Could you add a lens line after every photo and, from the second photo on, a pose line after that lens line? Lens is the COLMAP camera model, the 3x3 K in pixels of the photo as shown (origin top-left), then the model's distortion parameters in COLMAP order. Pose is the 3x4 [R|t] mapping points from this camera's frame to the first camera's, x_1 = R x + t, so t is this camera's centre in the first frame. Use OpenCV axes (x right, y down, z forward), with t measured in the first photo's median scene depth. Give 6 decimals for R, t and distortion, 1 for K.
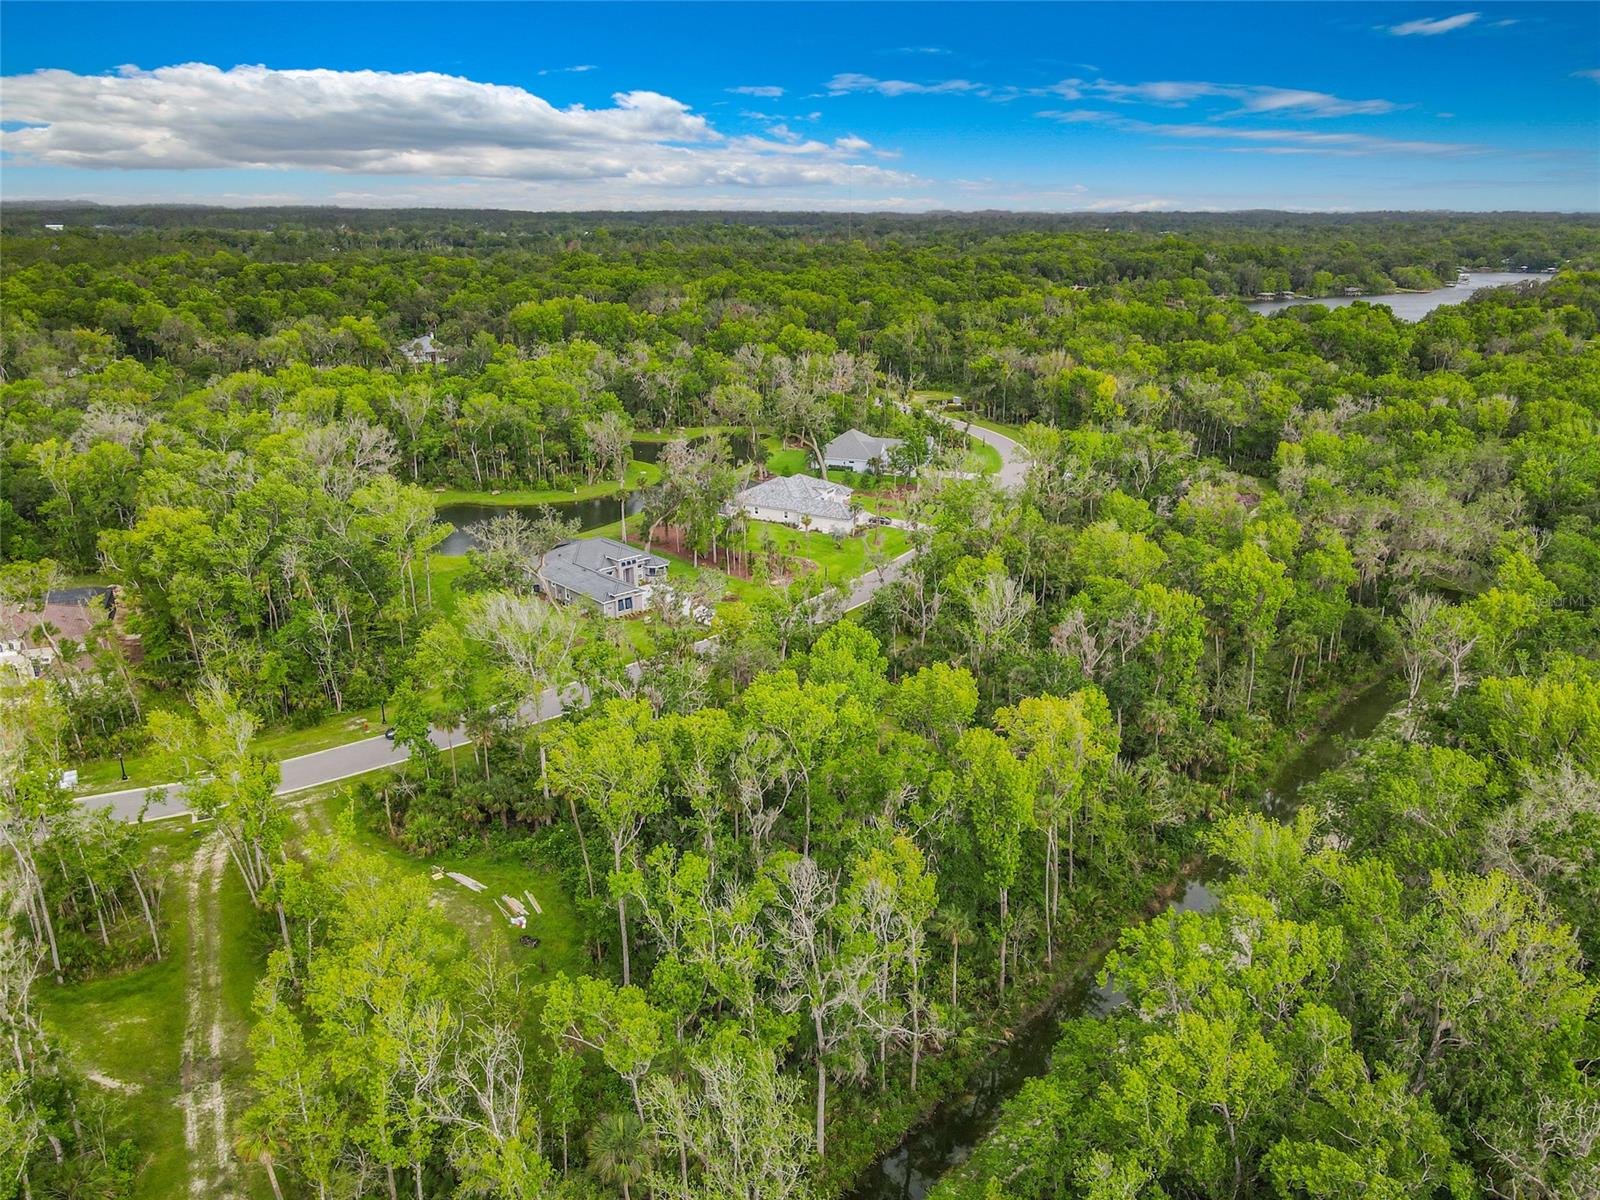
lens RADIAL K [[1160.3, 0, 848.9], [0, 1160.3, 664.7], [0, 0, 1]] dist [0.004572, 0.000045]
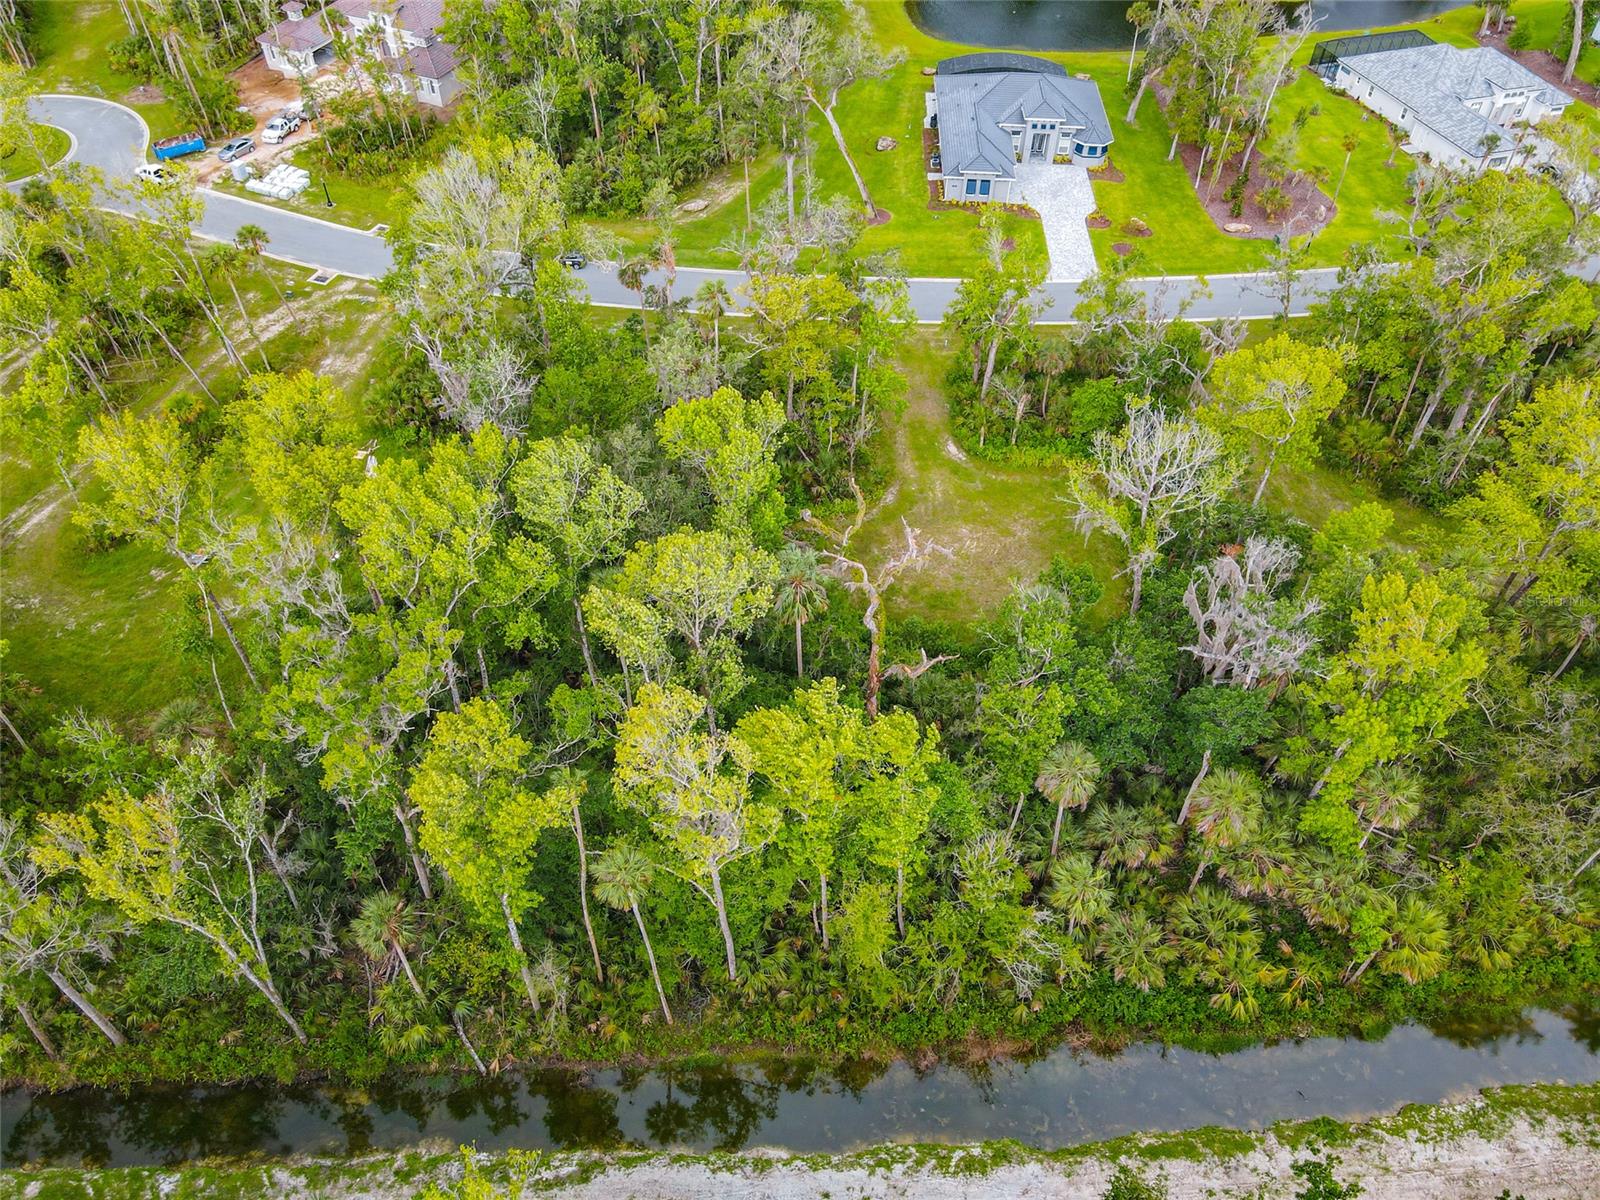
lens RADIAL K [[1174.1, 0, 818.7], [0, 1174.1, 596.6], [0, 0, 1]] dist [0.028440, -0.003594]
pose [[0.680485, 0.531699, -0.504219, 0.283611], [-0.292218, 0.827932, 0.478683, -0.187190], [0.671974, -0.178395, 0.718767, 0.402270]]
